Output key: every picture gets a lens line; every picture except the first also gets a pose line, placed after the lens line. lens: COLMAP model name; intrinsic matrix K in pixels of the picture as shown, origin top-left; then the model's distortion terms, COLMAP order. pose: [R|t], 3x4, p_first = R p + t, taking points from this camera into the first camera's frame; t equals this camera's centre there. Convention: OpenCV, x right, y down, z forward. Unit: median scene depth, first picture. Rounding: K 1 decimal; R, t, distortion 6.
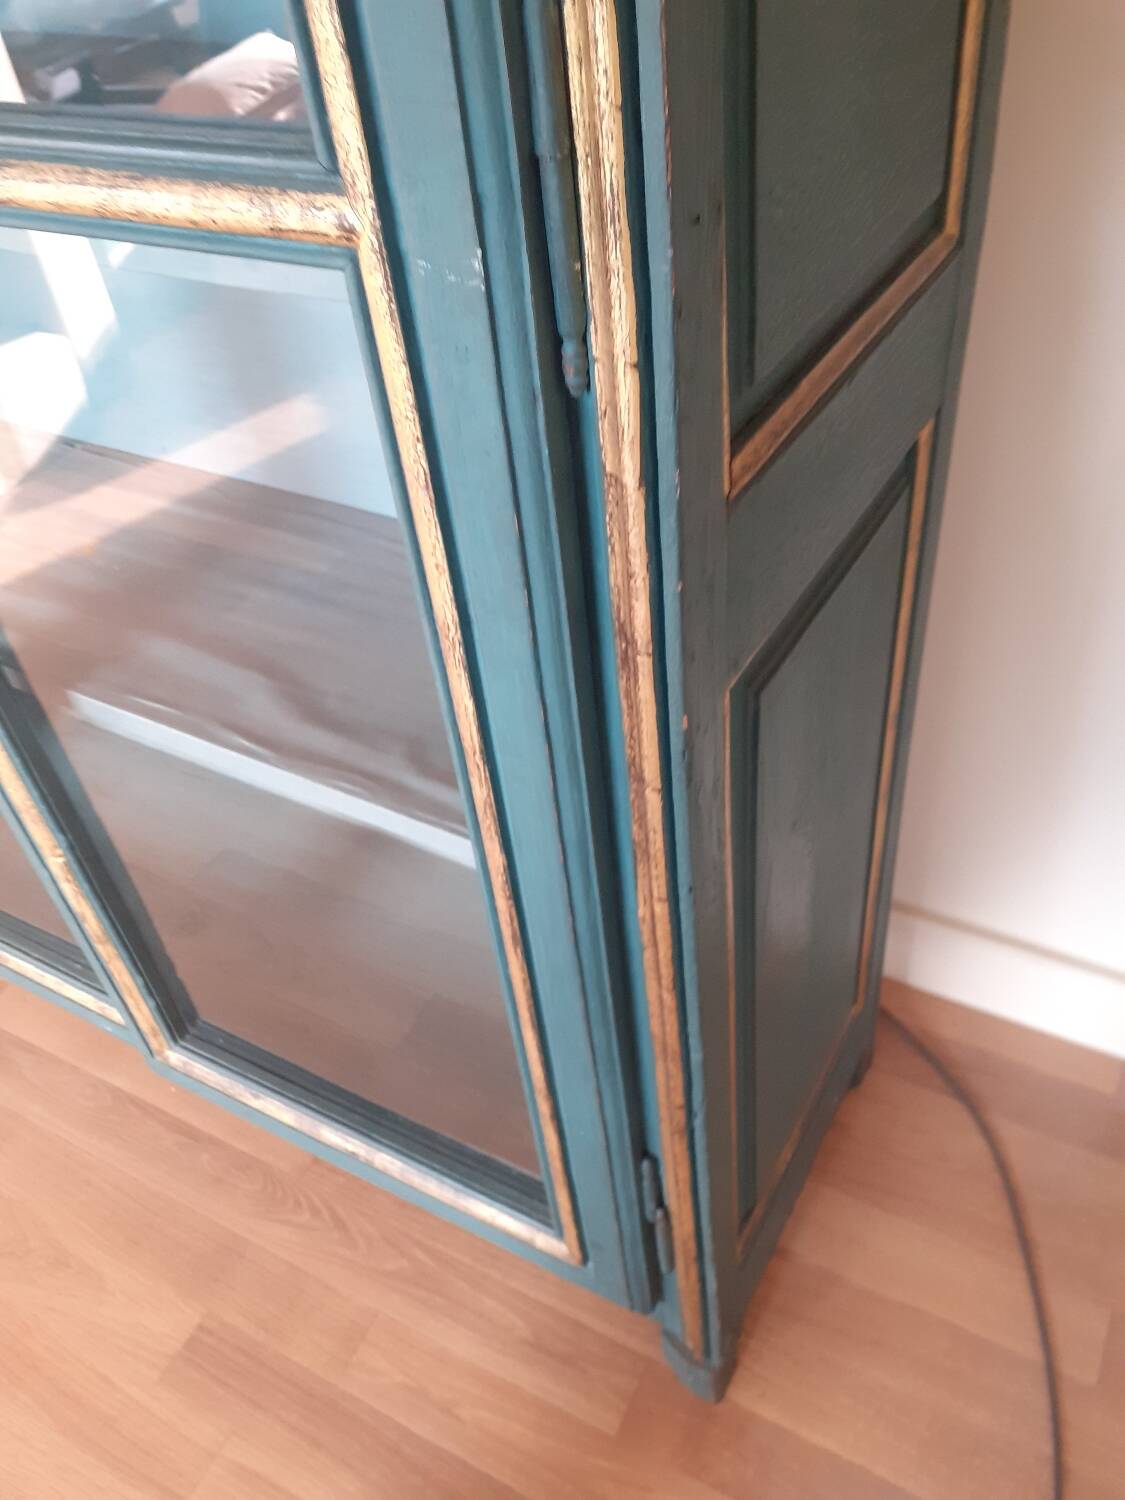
lens RADIAL K [[1207.2, 0, 562.6], [0, 1207.2, 742.0], [0, 0, 1]] dist [0.064701, -0.076597]
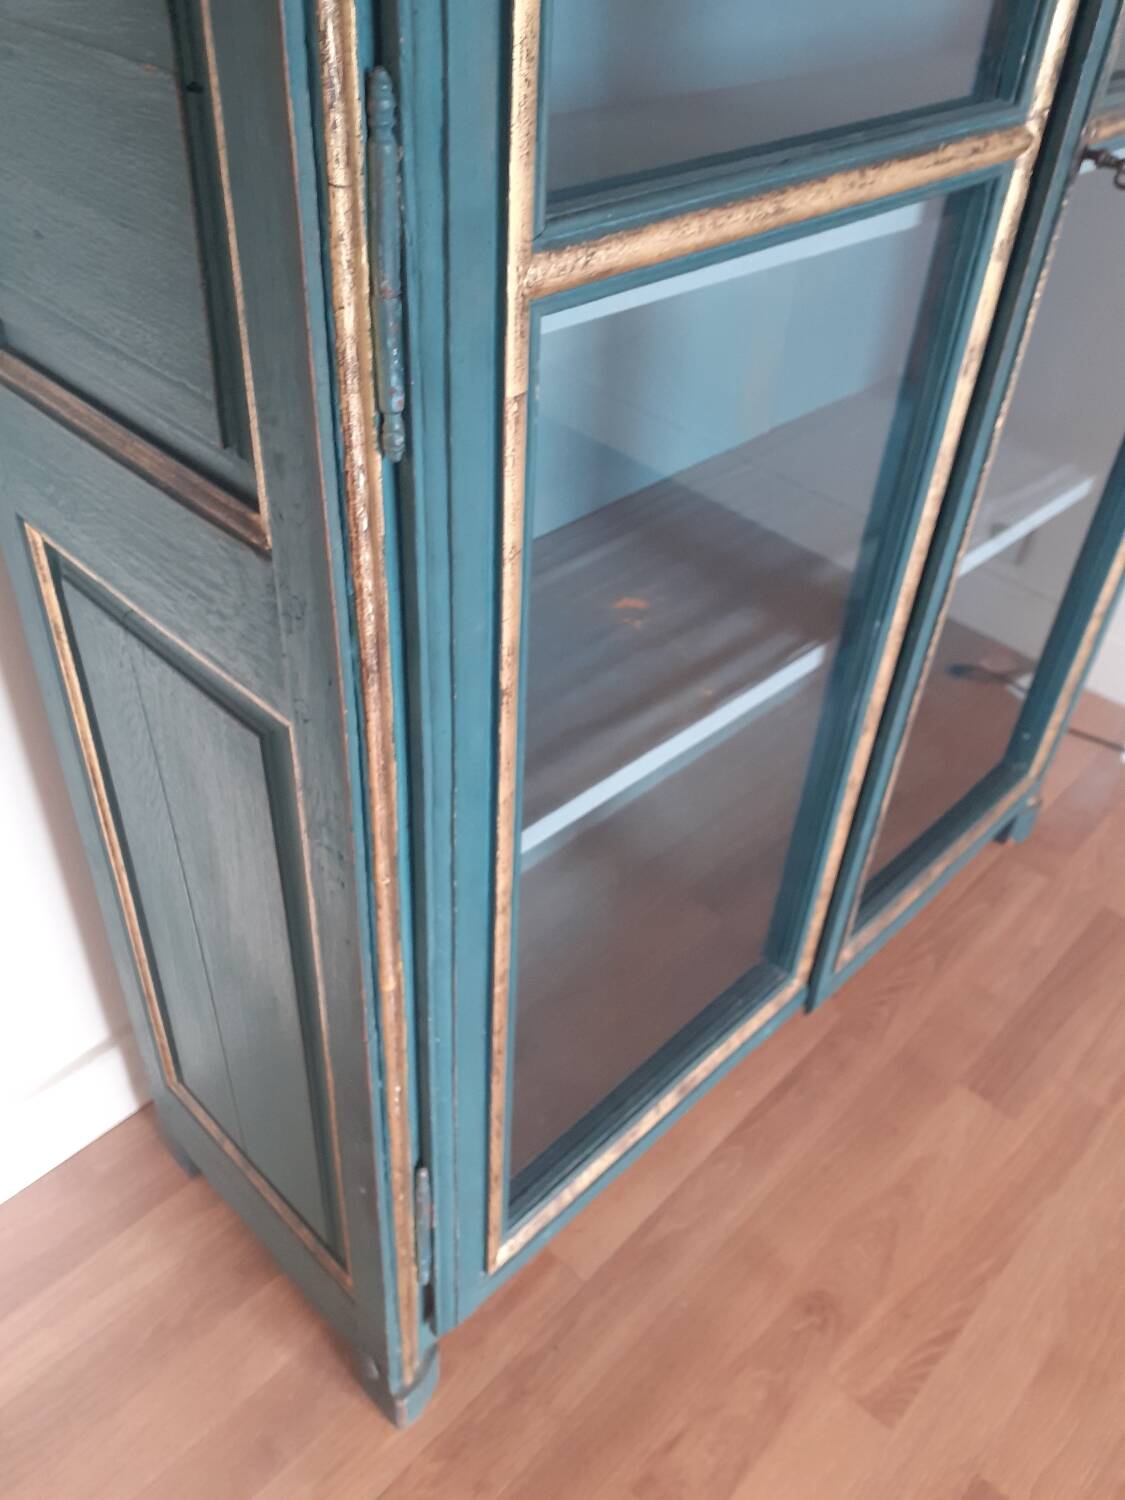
lens RADIAL K [[1207.8, 0, 554.8], [0, 1207.8, 706.8], [0, 0, 1]] dist [0.022259, -0.019598]
pose [[0.264151, -0.497967, 0.825986, -1.160435], [0.597251, 0.756901, 0.265315, -0.361548], [-0.757308, 0.423238, 0.497348, 0.524103]]
